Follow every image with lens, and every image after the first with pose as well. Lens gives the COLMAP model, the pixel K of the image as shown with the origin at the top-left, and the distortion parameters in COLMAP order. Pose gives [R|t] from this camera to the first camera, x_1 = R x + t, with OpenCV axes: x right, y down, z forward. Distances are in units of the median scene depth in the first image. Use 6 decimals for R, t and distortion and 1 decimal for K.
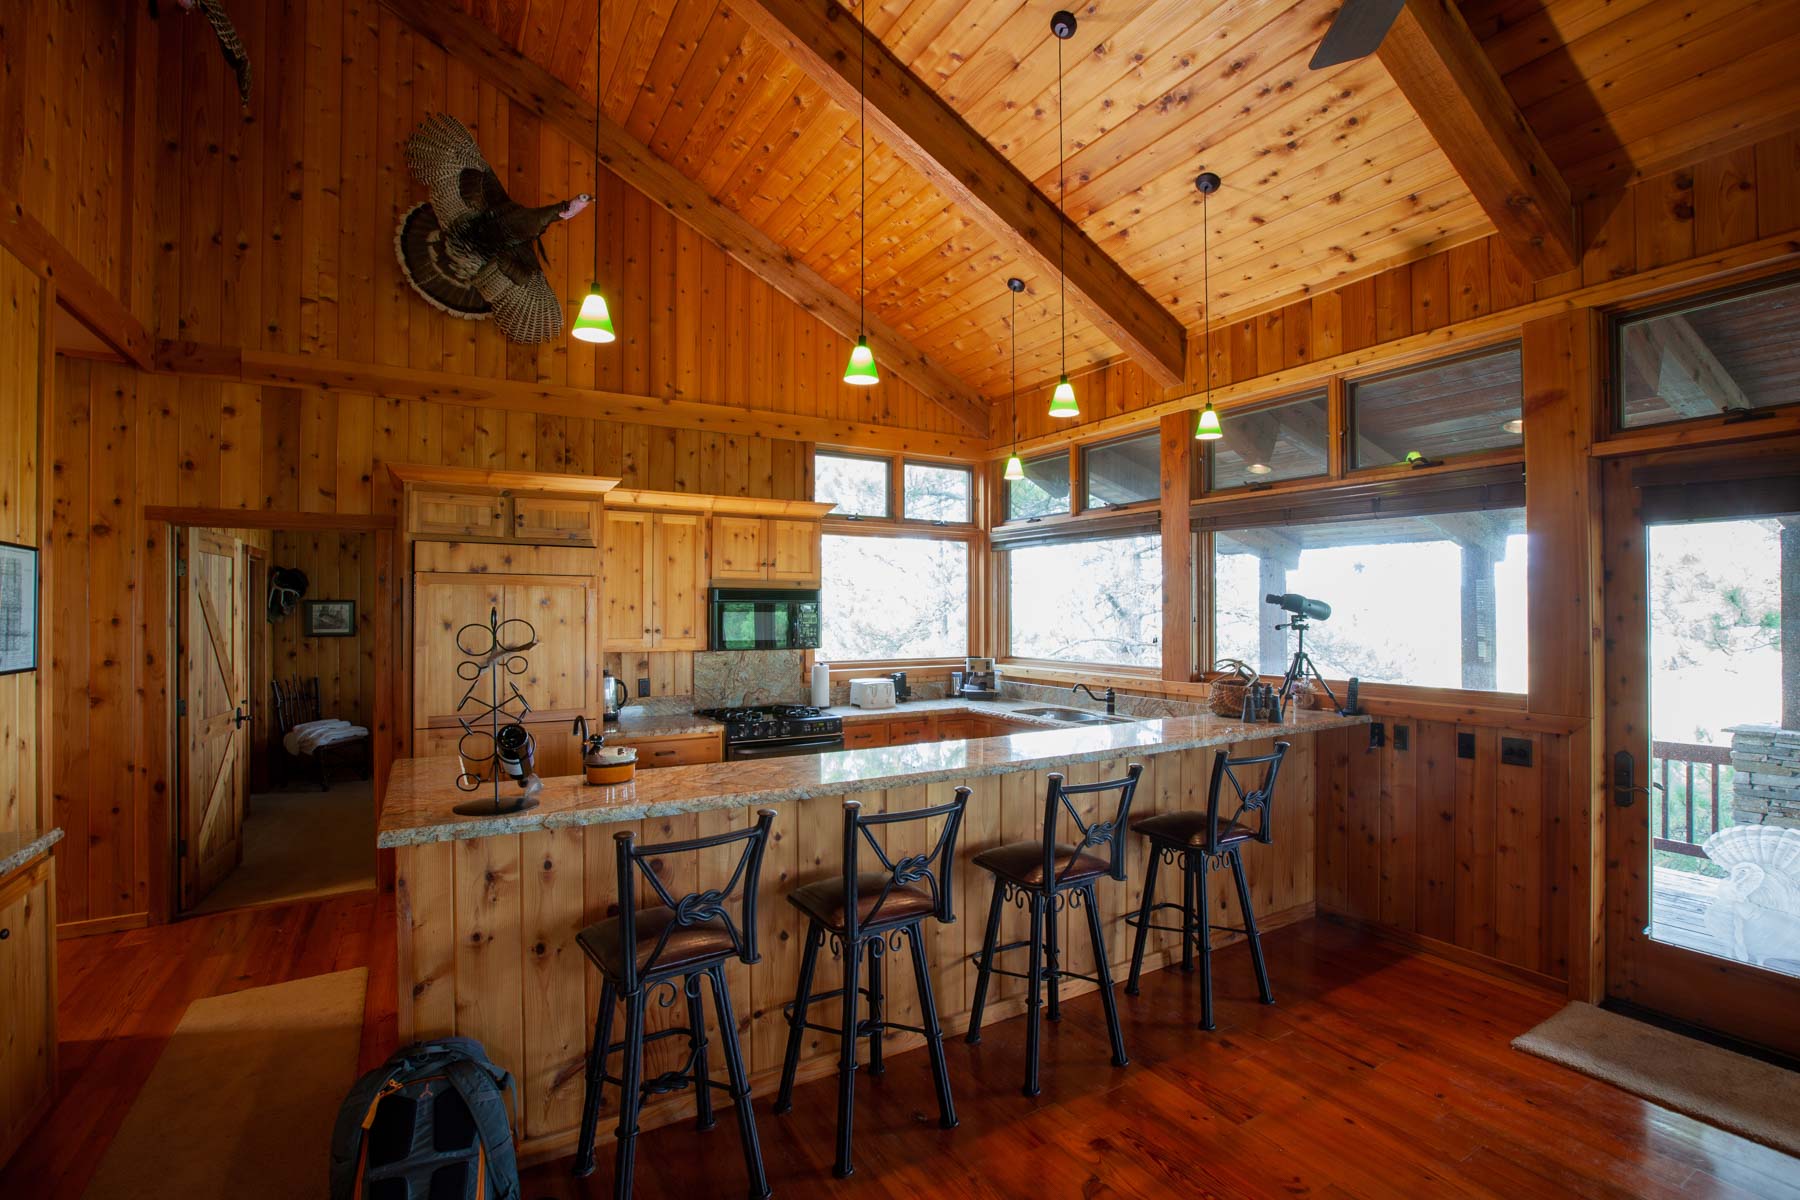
lens RADIAL K [[830.3, 0, 907.4], [0, 830.3, 604.6], [0, 0, 1]] dist [-0.068645, 0.030440]
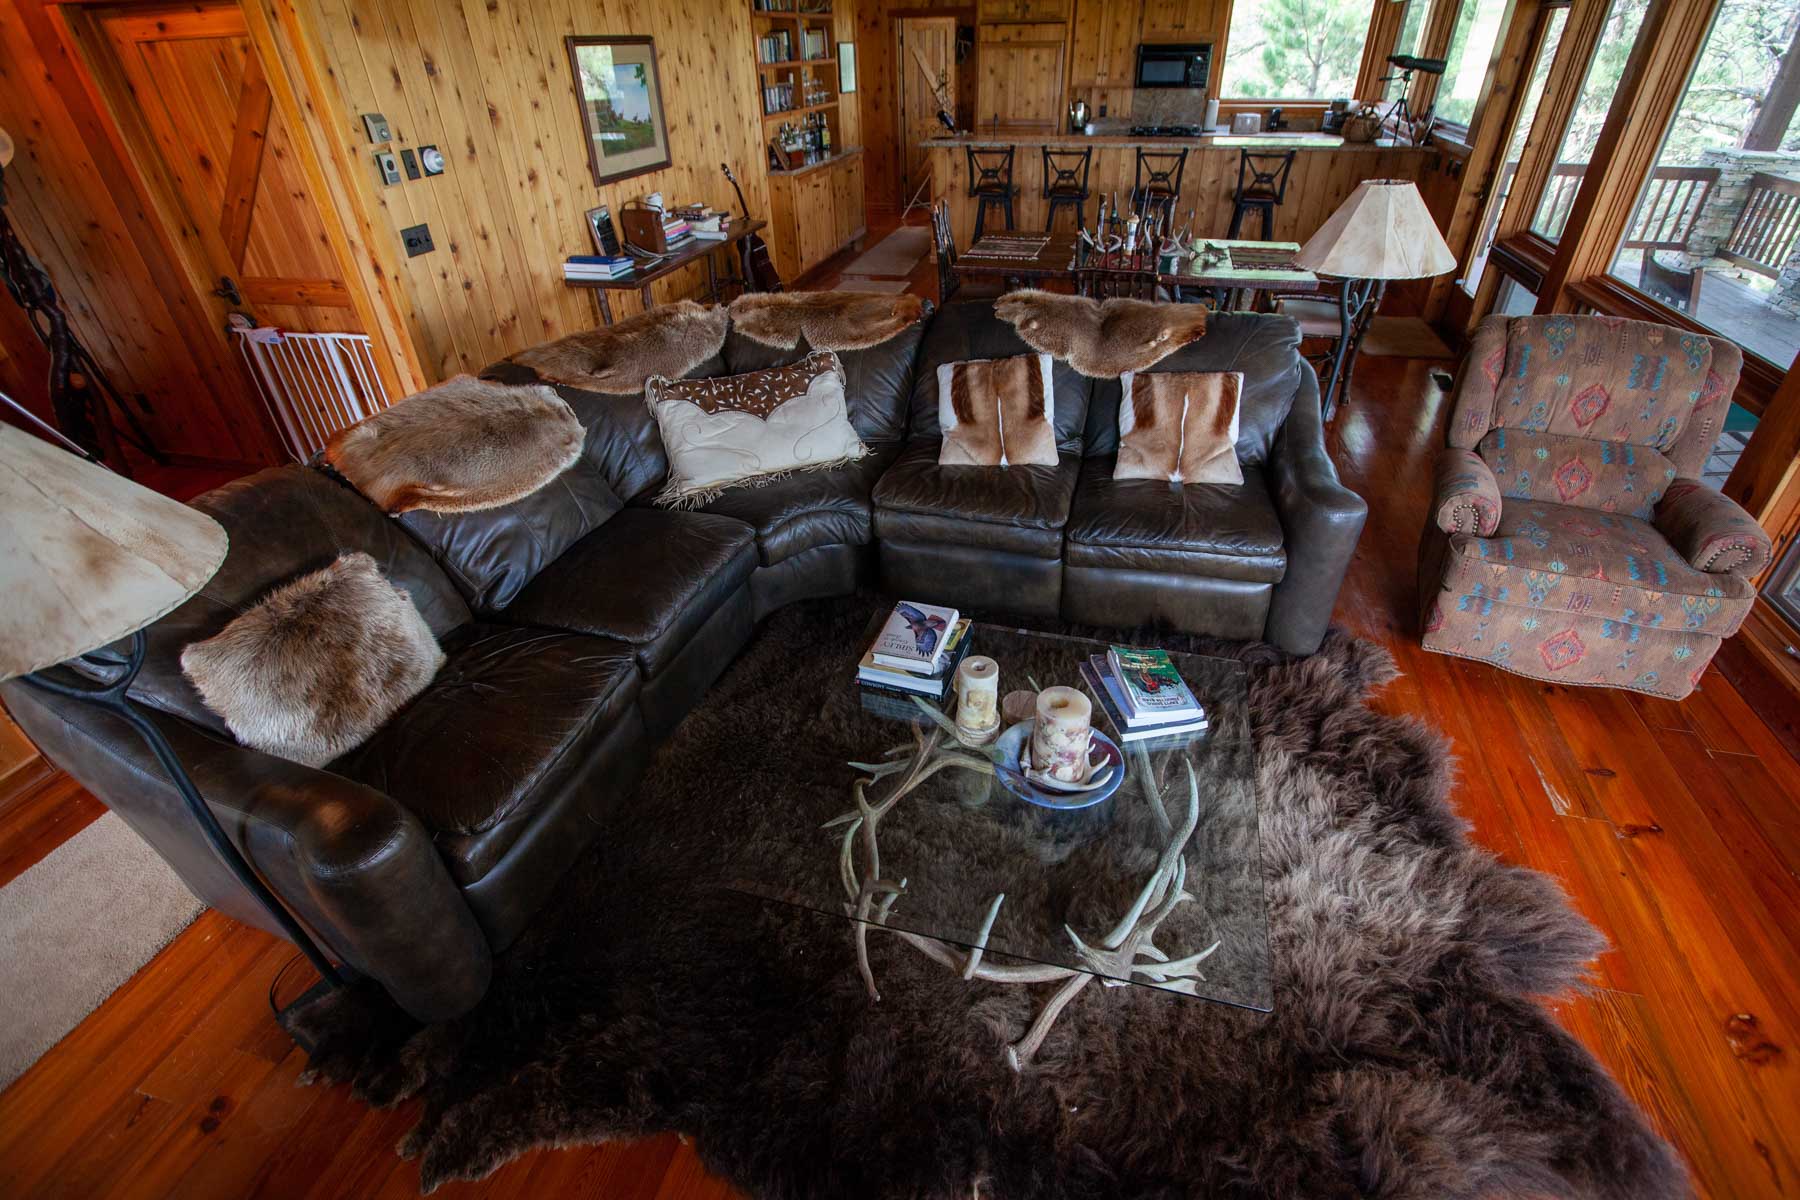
lens RADIAL K [[835.9, 0, 902.1], [0, 835.9, 611.4], [0, 0, 1]] dist [-0.050281, 0.018078]
pose [[0.695364, 0.397366, -0.598806, 0.891536], [0.027928, 0.817657, 0.575027, -0.047362], [0.718115, -0.416577, 0.557472, -0.761594]]
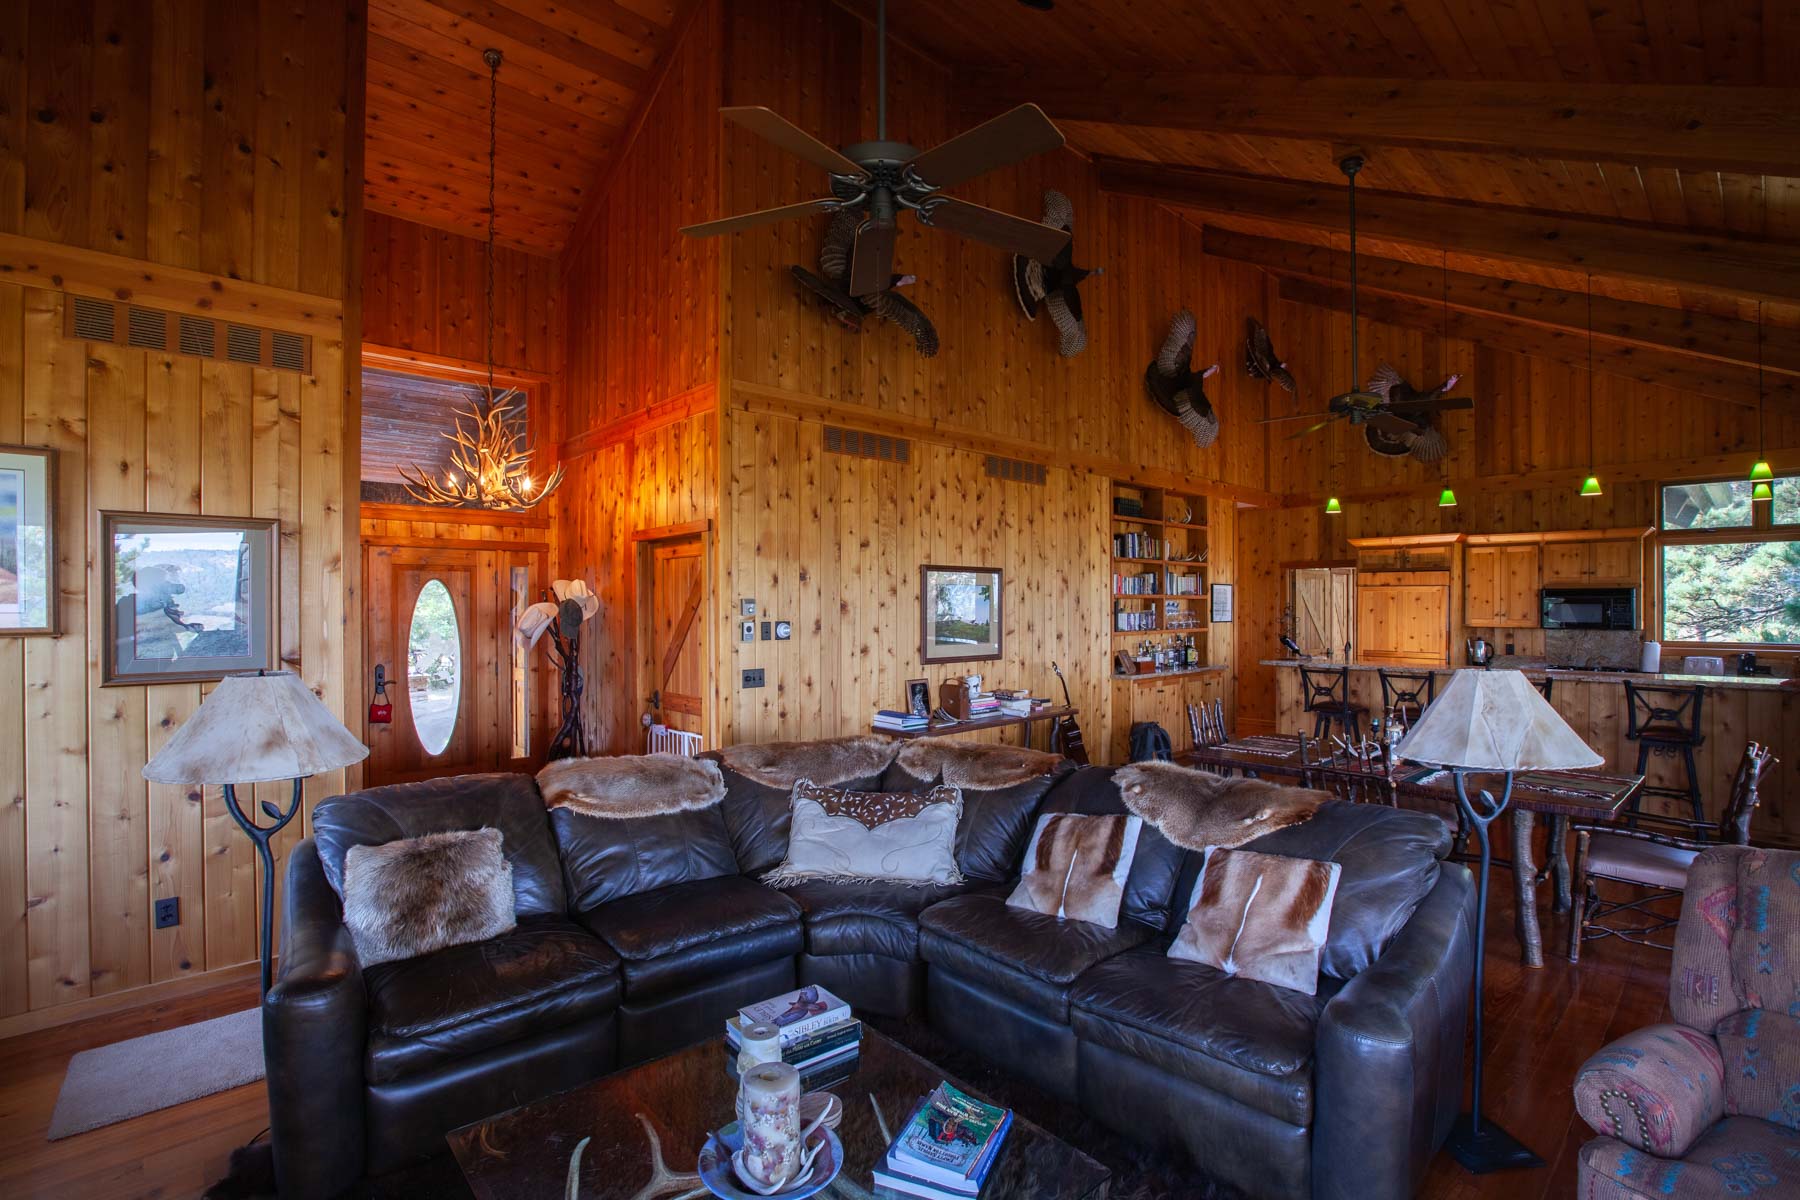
lens RADIAL K [[830.3, 0, 907.4], [0, 830.3, 604.6], [0, 0, 1]] dist [-0.068645, 0.030440]
pose [[0.204085, 0.001705, -0.978952, 1.072283], [0.007570, 0.999966, 0.003319, -0.004731], [0.978924, -0.008088, 0.204065, -0.549907]]
